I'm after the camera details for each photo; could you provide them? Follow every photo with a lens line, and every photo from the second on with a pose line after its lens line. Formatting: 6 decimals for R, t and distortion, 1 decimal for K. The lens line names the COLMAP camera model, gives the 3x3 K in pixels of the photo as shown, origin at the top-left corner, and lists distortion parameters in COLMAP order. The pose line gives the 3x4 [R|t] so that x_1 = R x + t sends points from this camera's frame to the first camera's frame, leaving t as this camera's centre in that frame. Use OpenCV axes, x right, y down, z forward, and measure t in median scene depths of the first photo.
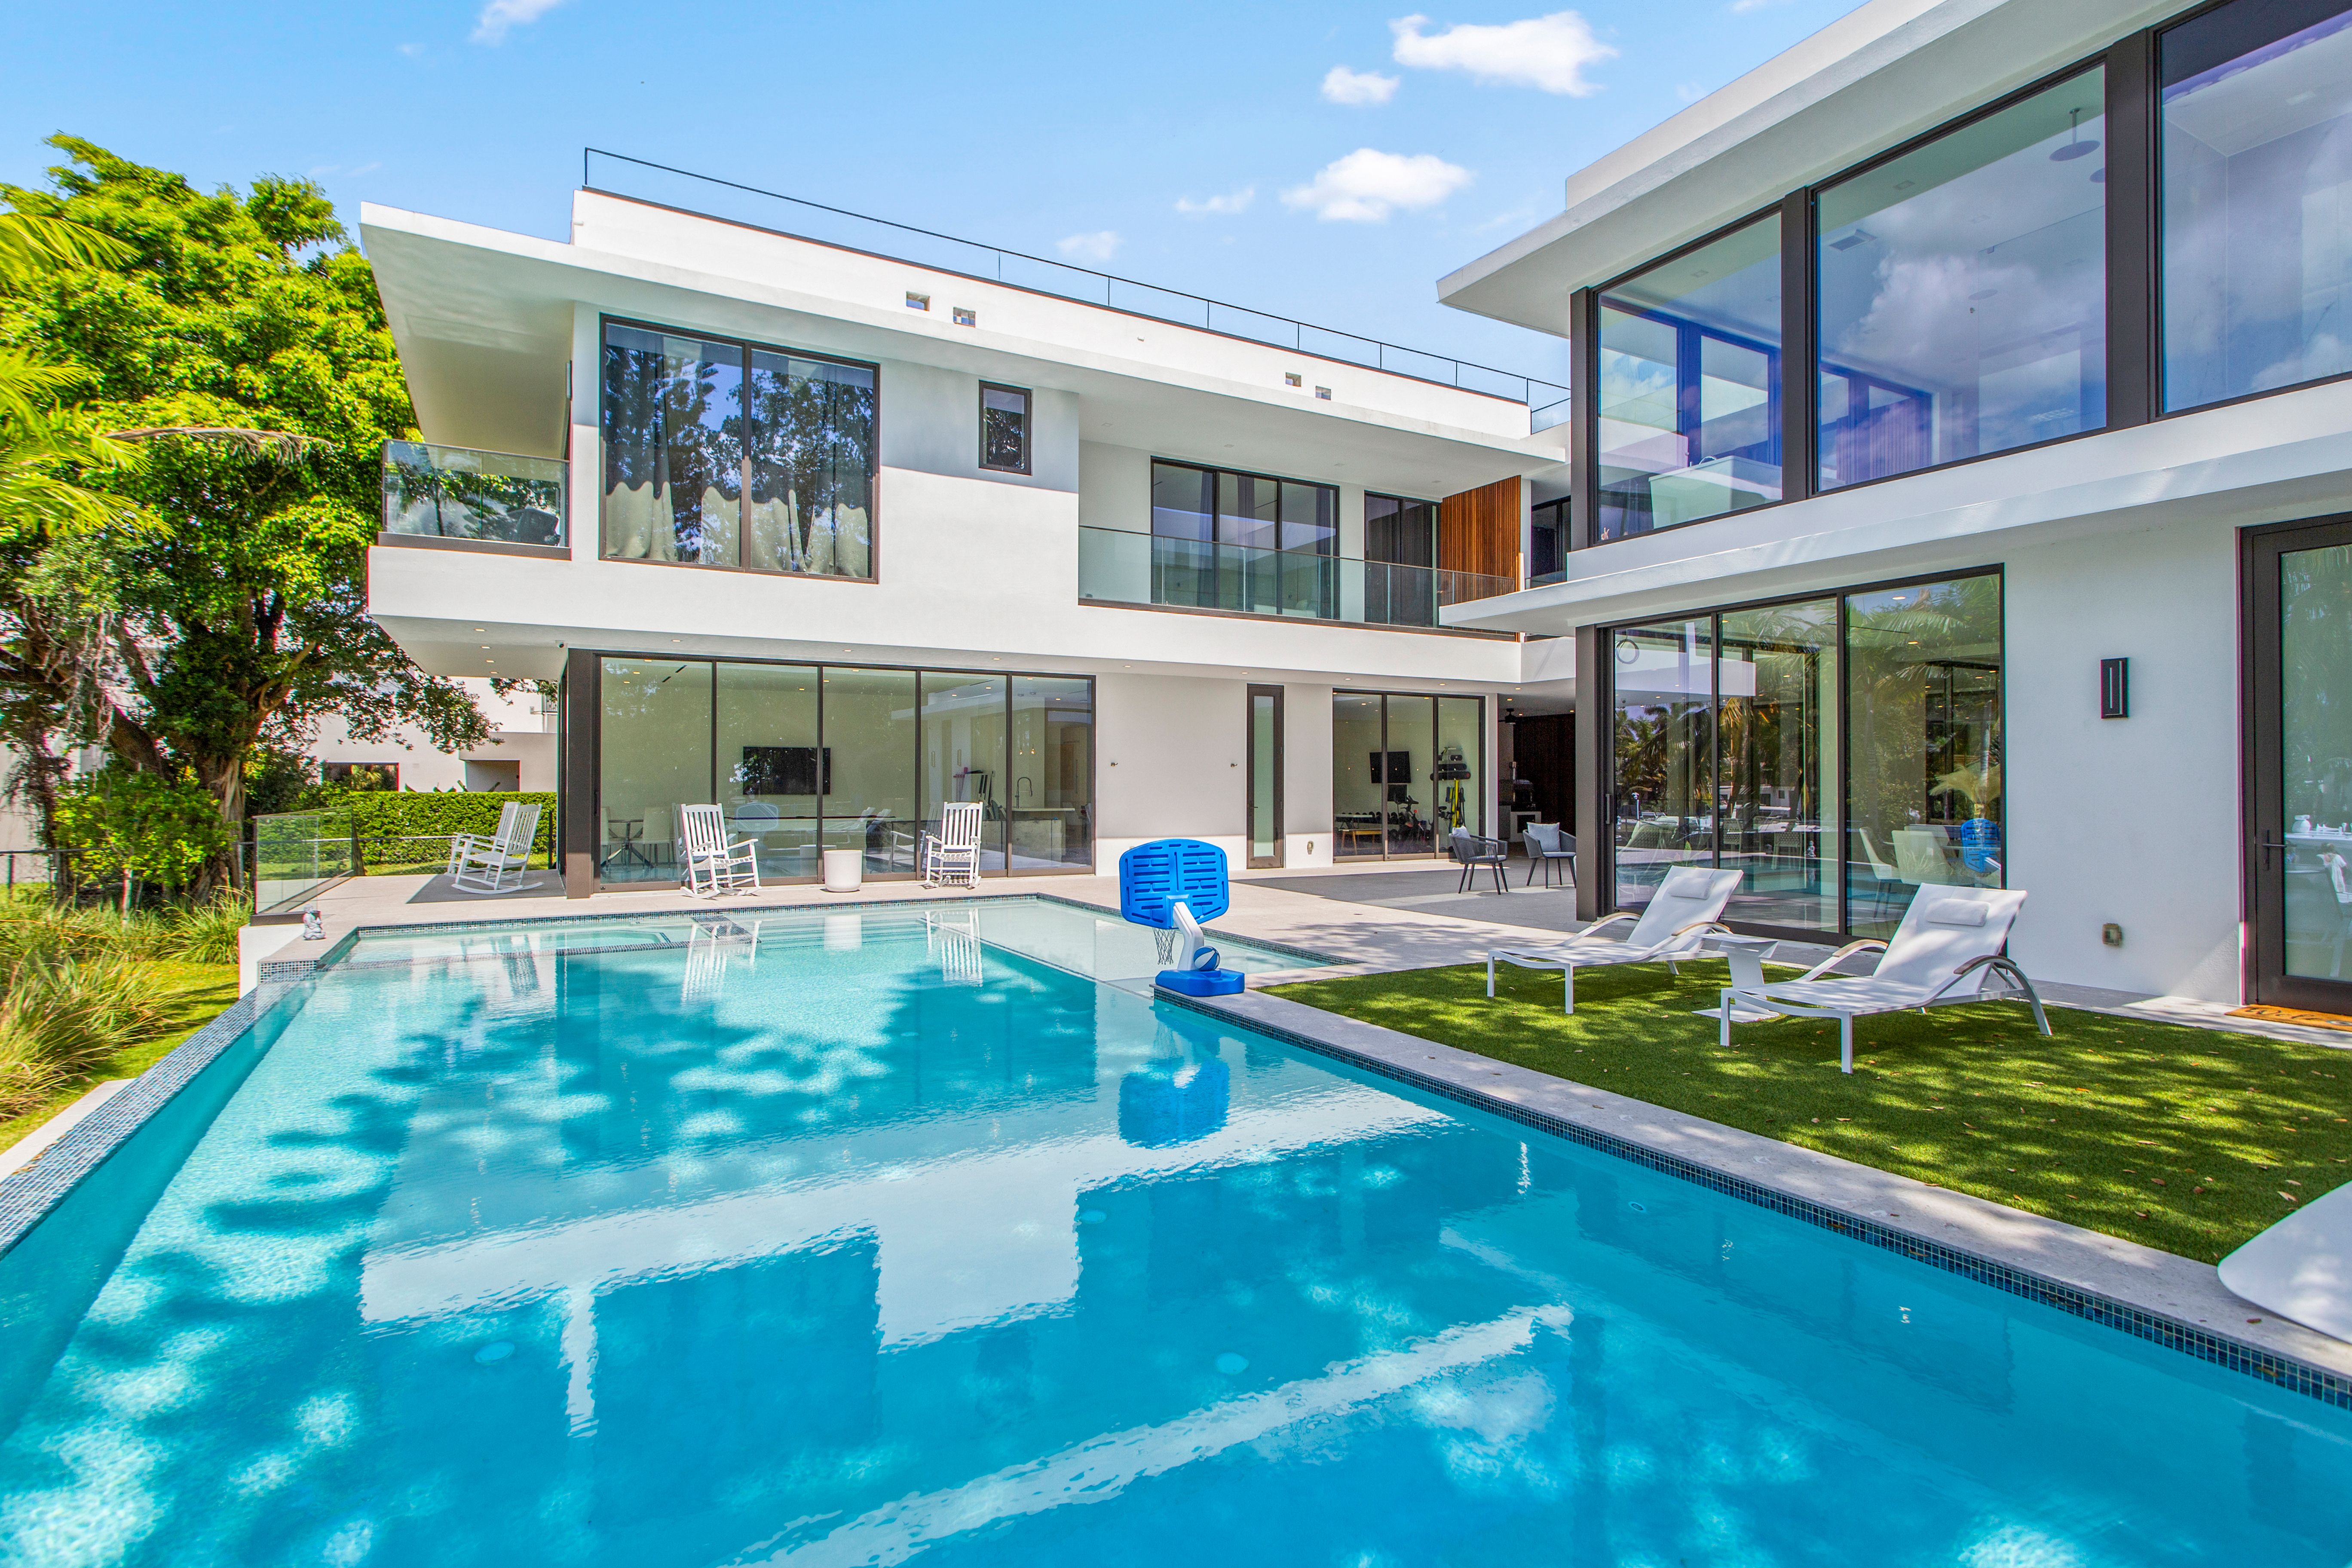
lens RADIAL K [[1138.9, 0, 1113.2], [0, 1138.9, 794.1], [0, 0, 1]] dist [0.002838, 0.001590]
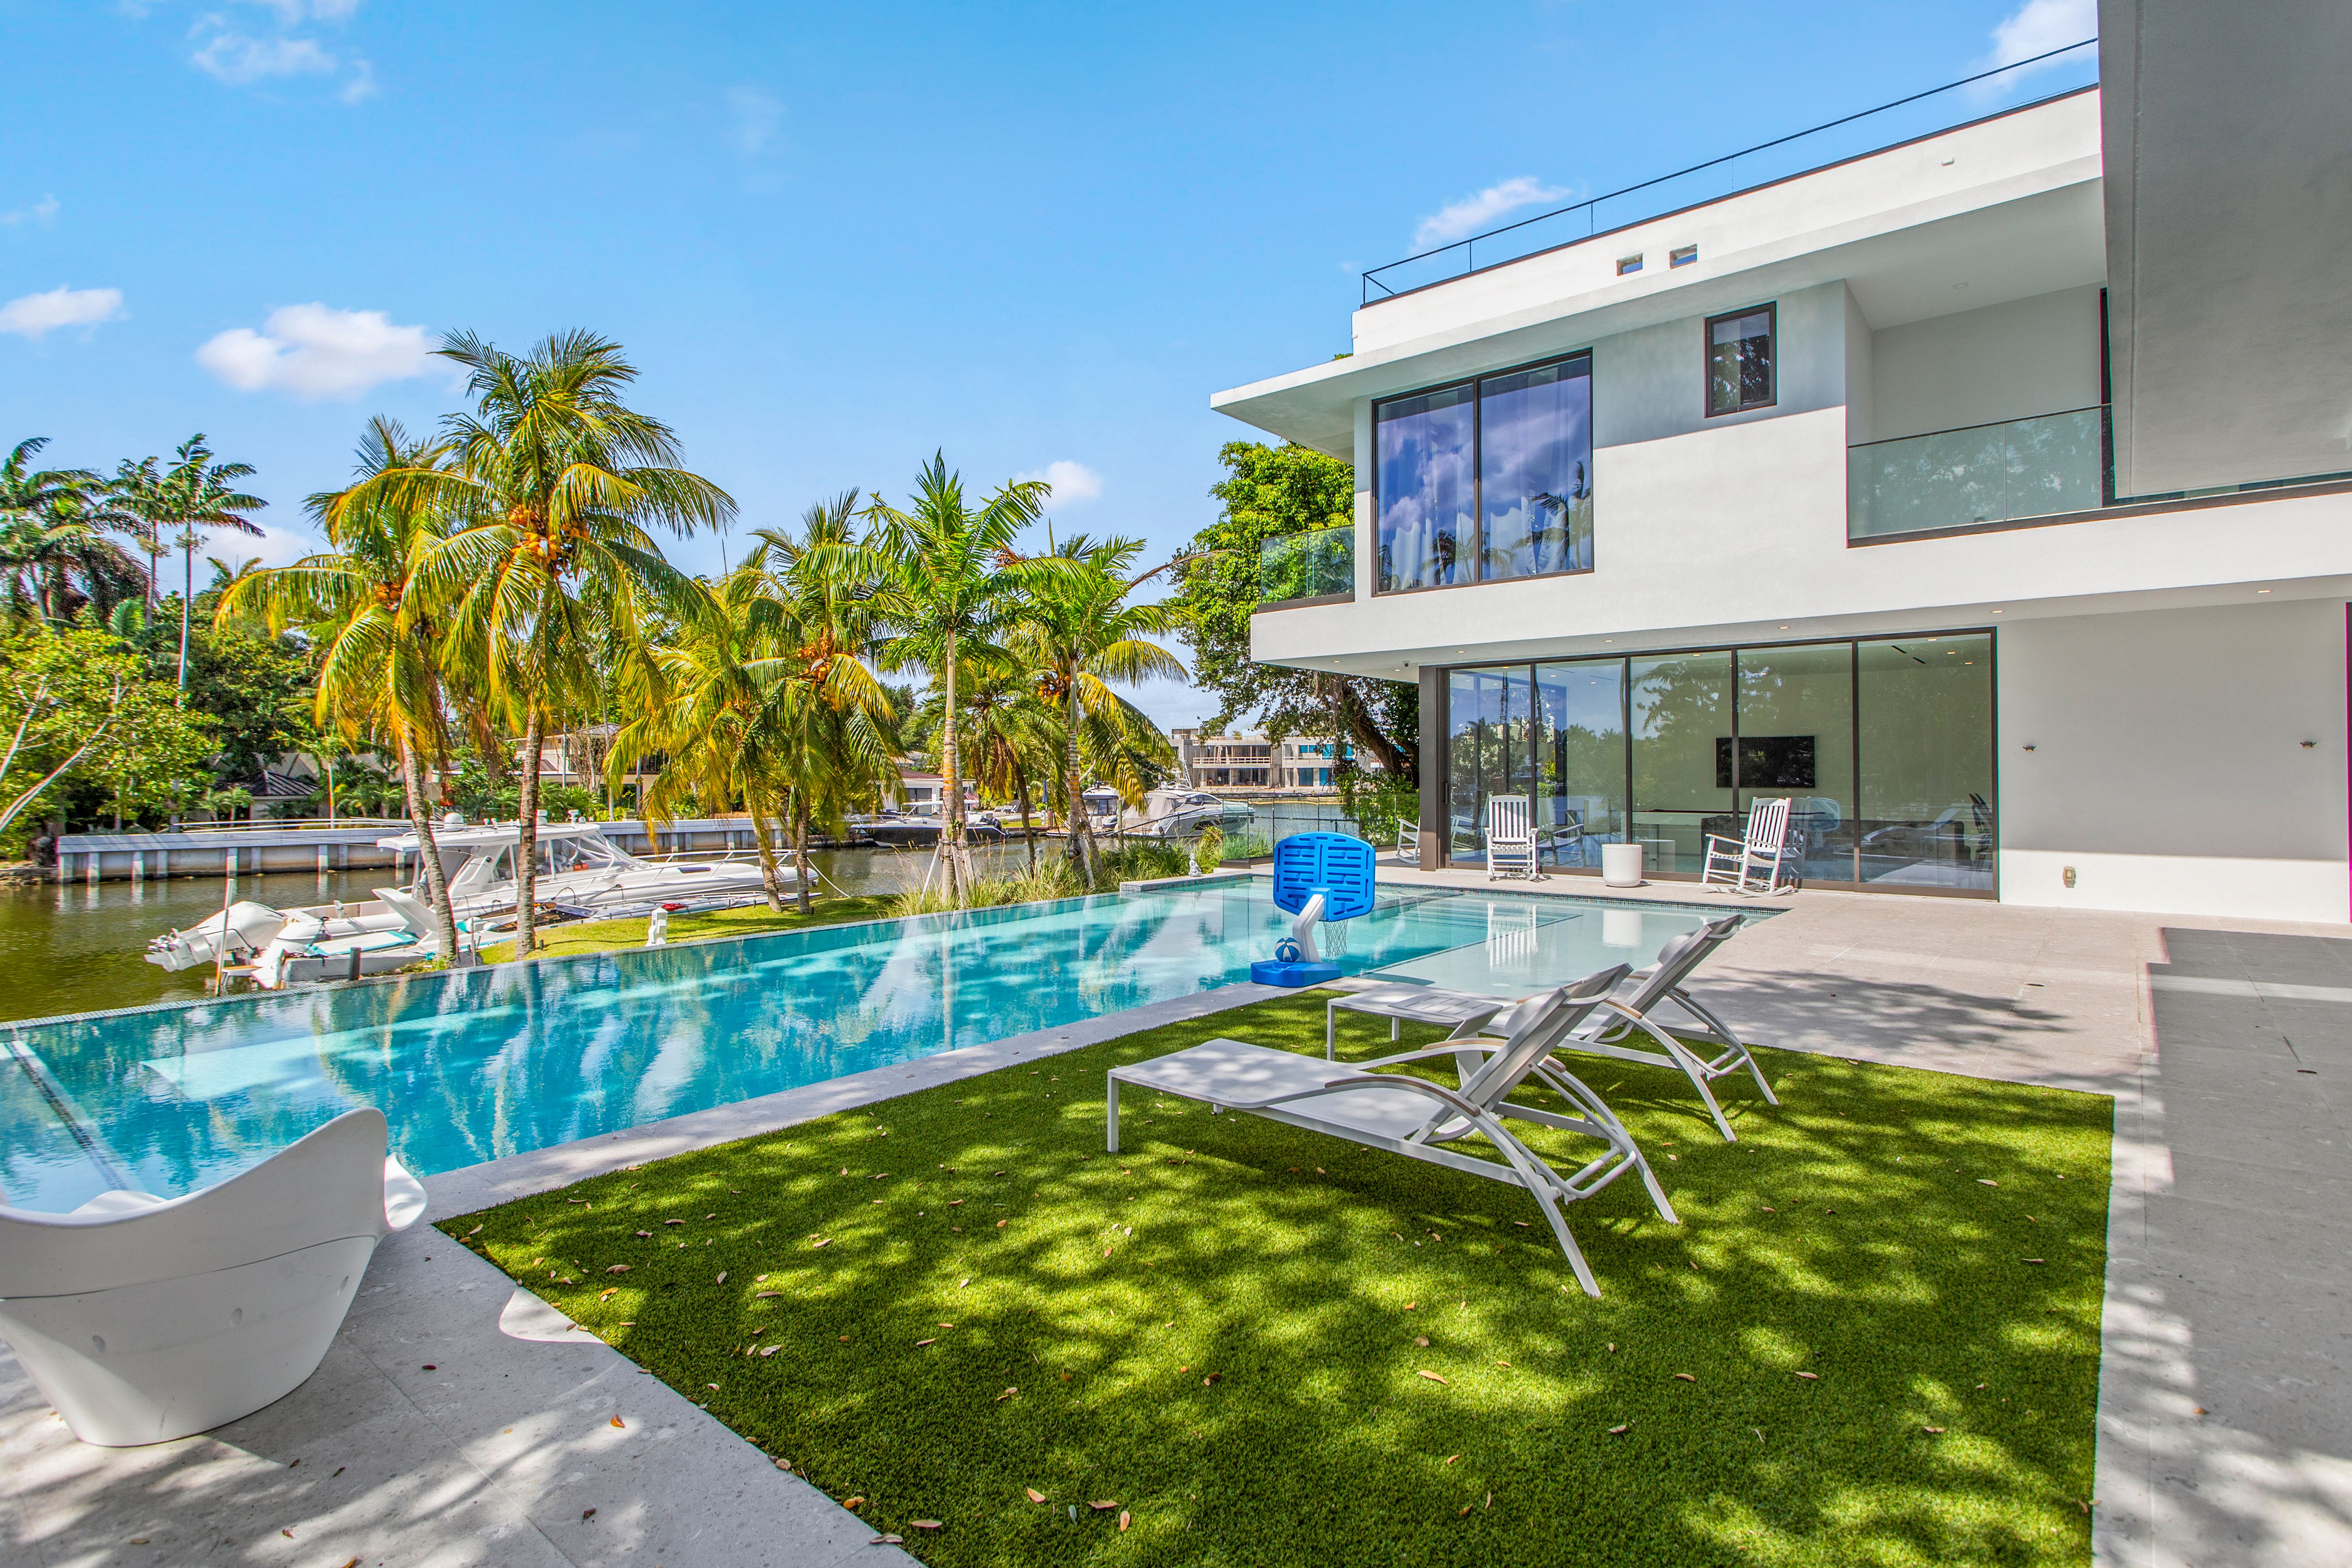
lens RADIAL K [[1138.9, 0, 1177.6], [0, 1138.9, 778.5], [0, 0, 1]] dist [0.002838, 0.001590]
pose [[0.380029, 0.000206, -0.924974, 0.543263], [-0.006952, 0.999972, -0.002634, -0.002234], [0.924948, 0.007431, 0.380020, 0.290099]]
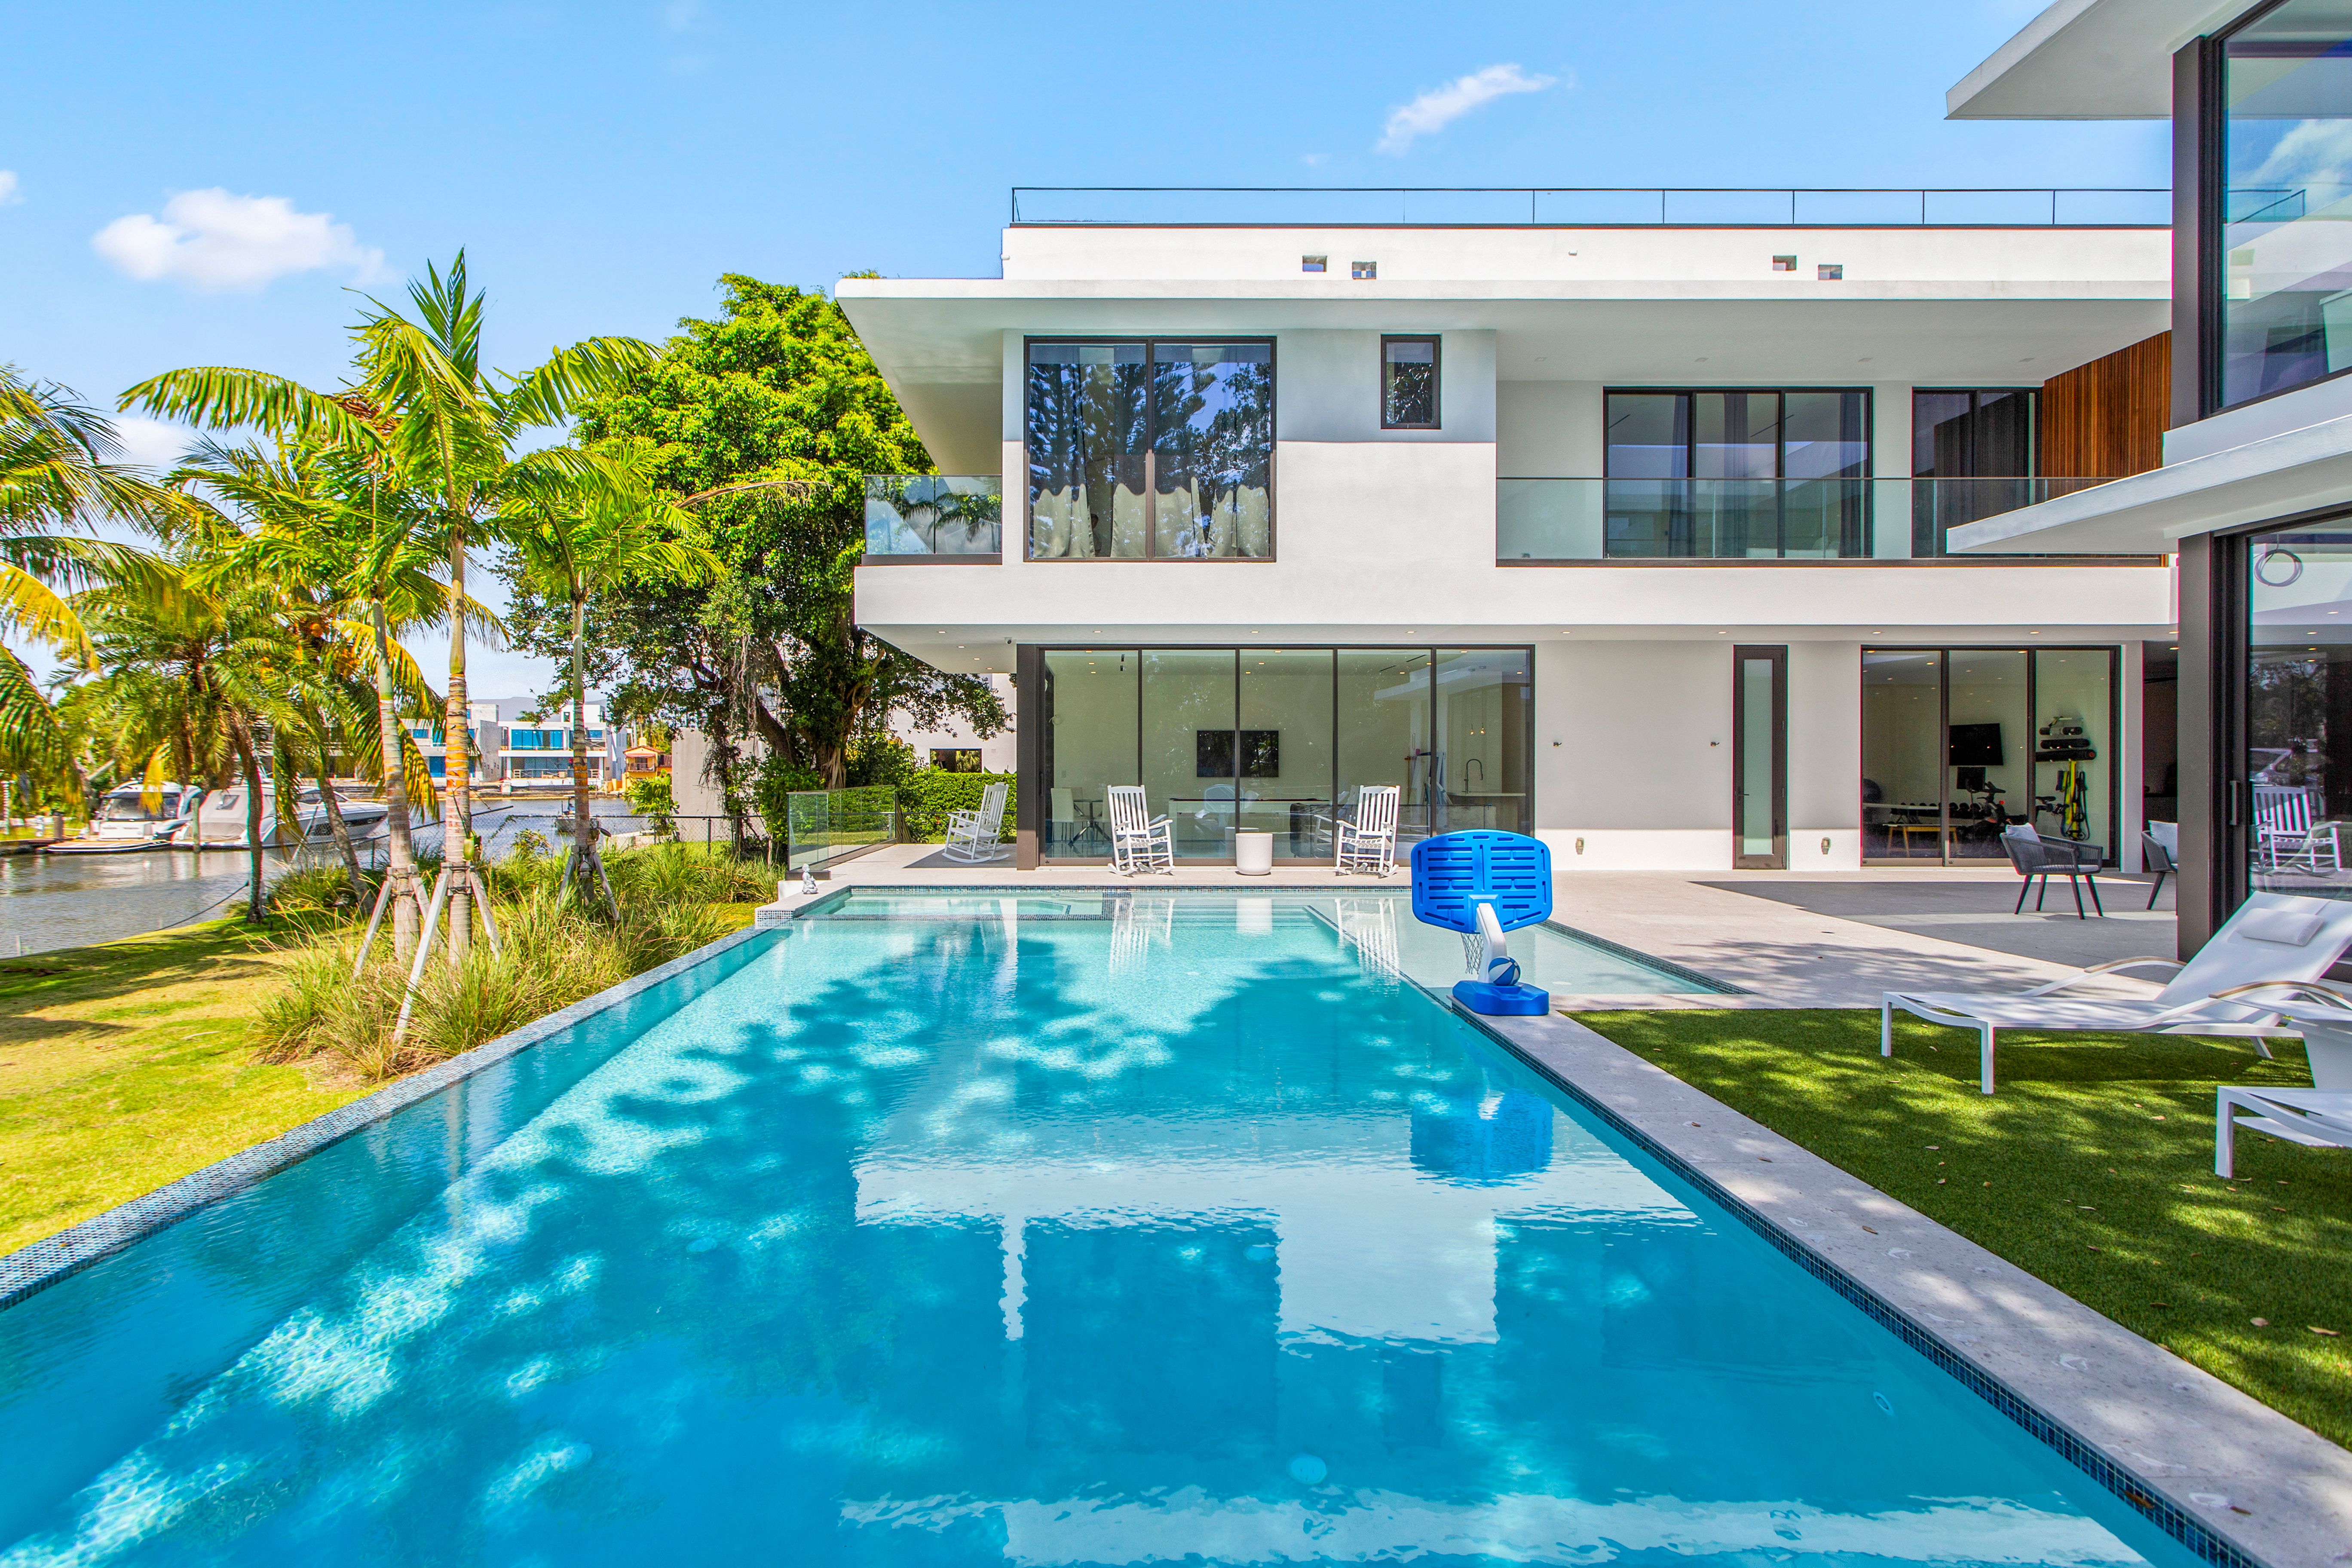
lens RADIAL K [[1138.9, 0, 1159.9], [0, 1138.9, 790.5], [0, 0, 1]] dist [0.002838, 0.001590]
pose [[0.879085, 0.010025, -0.476560, 0.172093], [-0.004351, 0.999906, 0.013006, -0.000577], [0.476646, -0.009360, 0.879046, 0.086501]]
